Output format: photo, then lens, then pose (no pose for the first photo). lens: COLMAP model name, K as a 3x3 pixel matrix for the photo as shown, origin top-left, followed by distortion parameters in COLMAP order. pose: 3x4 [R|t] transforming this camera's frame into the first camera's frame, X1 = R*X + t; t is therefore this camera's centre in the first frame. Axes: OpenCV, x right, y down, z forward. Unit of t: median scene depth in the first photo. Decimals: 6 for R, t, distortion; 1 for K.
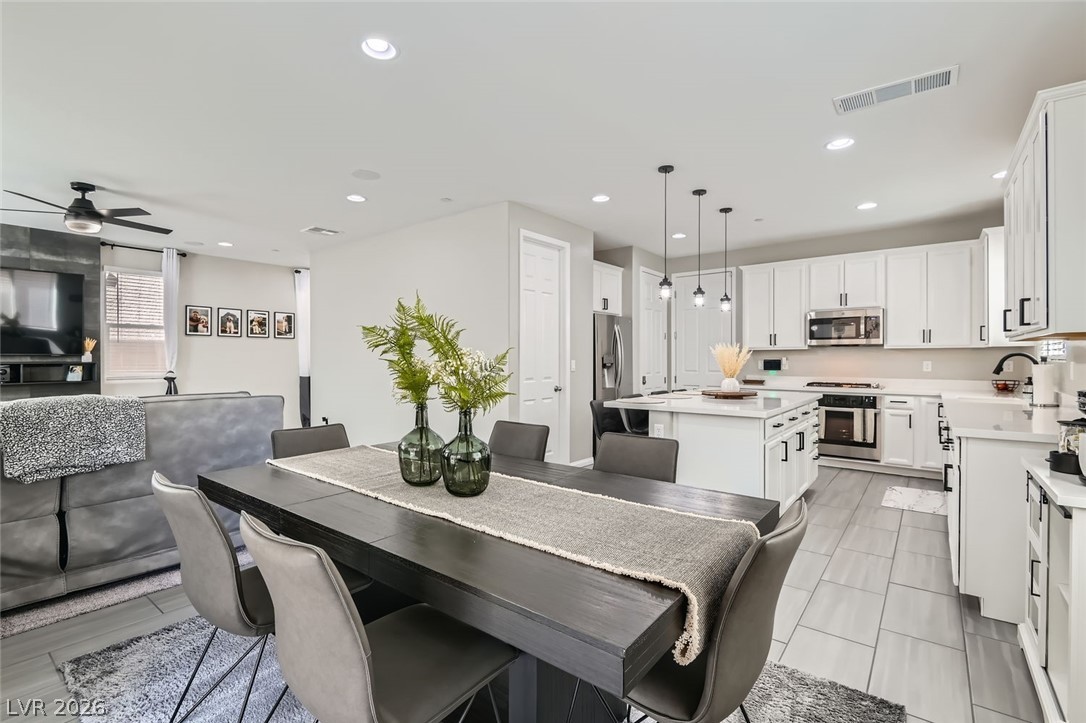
lens RADIAL K [[497.4, 0, 540.3], [0, 497.4, 358.0], [0, 0, 1]] dist [0.000222, -0.000309]
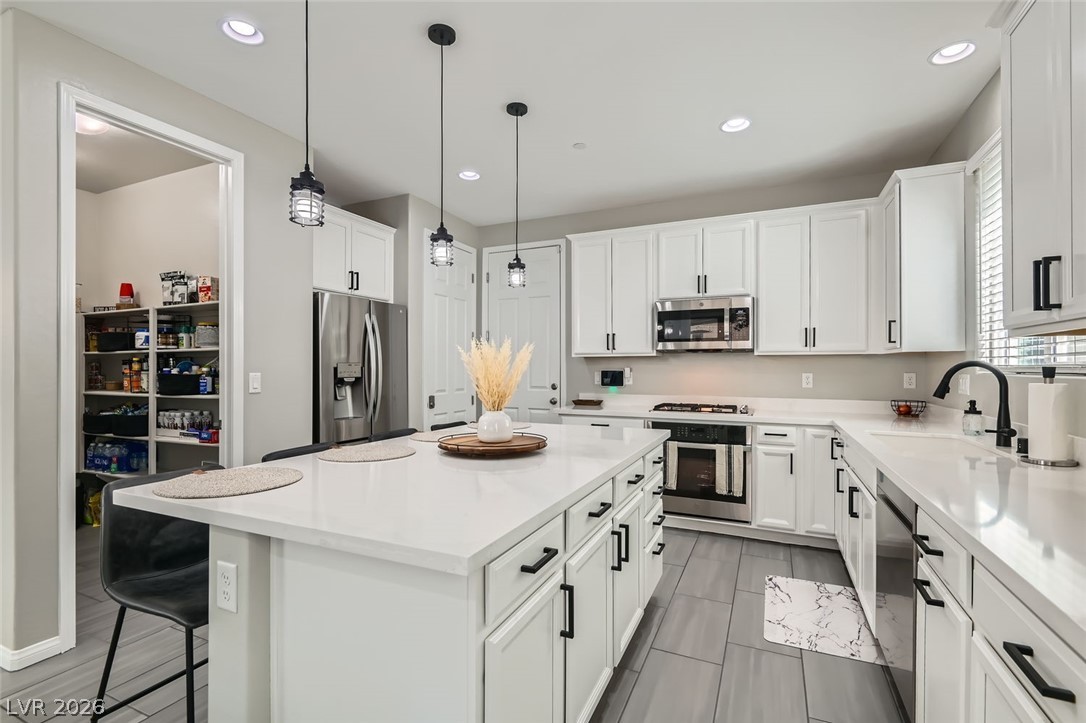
lens RADIAL K [[499.6, 0, 546.2], [0, 499.6, 367.5], [0, 0, 1]] dist [-0.000434, -0.000057]
pose [[0.969556, 0.000441, 0.244868, 0.240685], [-0.000519, 1.000000, 0.000254, -0.001917], [-0.244868, -0.000373, 0.969556, 0.398218]]
